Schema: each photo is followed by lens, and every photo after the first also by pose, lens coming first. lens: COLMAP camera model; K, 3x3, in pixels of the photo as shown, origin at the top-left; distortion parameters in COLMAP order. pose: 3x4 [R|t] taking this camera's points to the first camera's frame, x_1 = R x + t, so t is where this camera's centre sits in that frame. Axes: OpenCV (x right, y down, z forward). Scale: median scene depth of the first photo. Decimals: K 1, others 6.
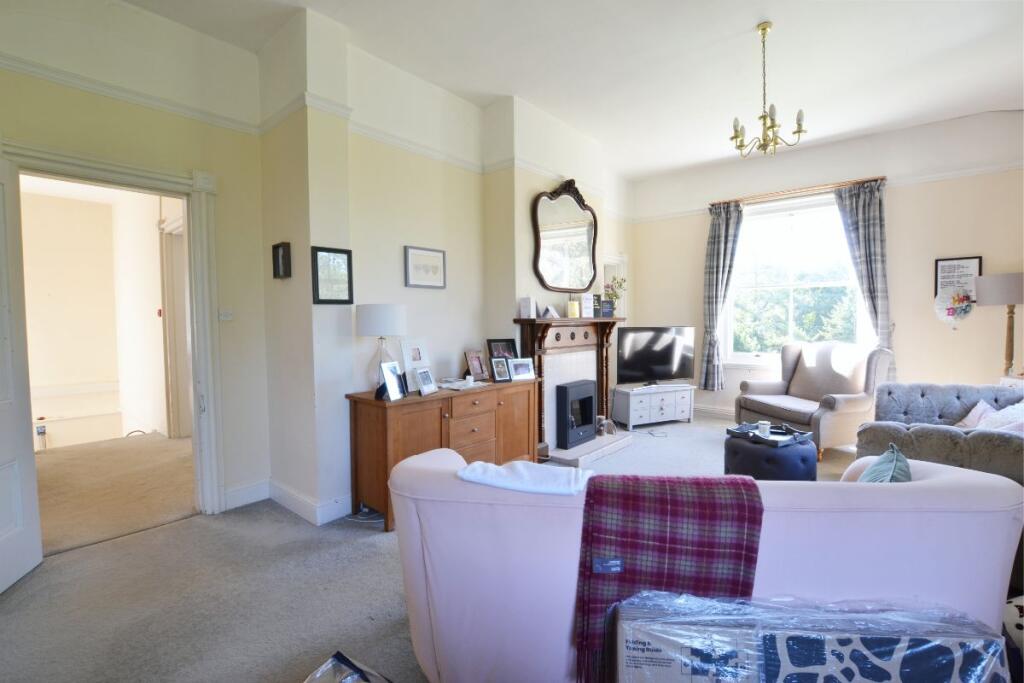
lens RADIAL K [[464.2, 0, 512.0], [0, 464.2, 341.5], [0, 0, 1]] dist [-0.002543, -0.000293]
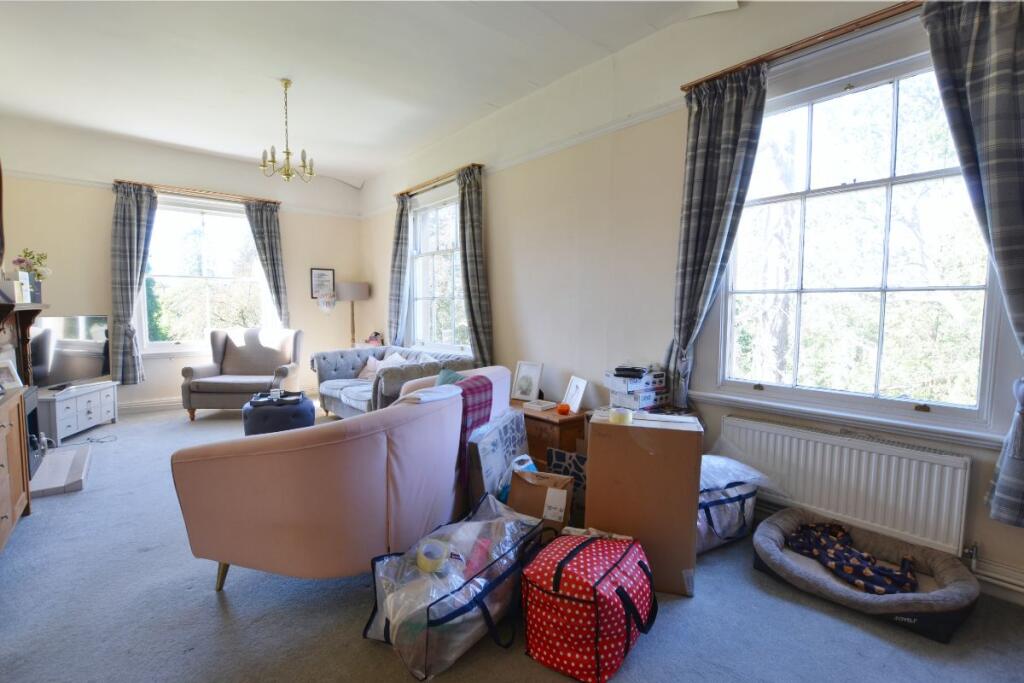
lens RADIAL K [[464.2, 0, 512.0], [0, 464.2, 341.5], [0, 0, 1]] dist [-0.002543, -0.000293]
pose [[0.204022, -0.061055, 0.977061, -0.331484], [0.040236, 0.997733, 0.053945, 0.000961], [-0.978139, 0.028307, 0.206016, 0.065975]]
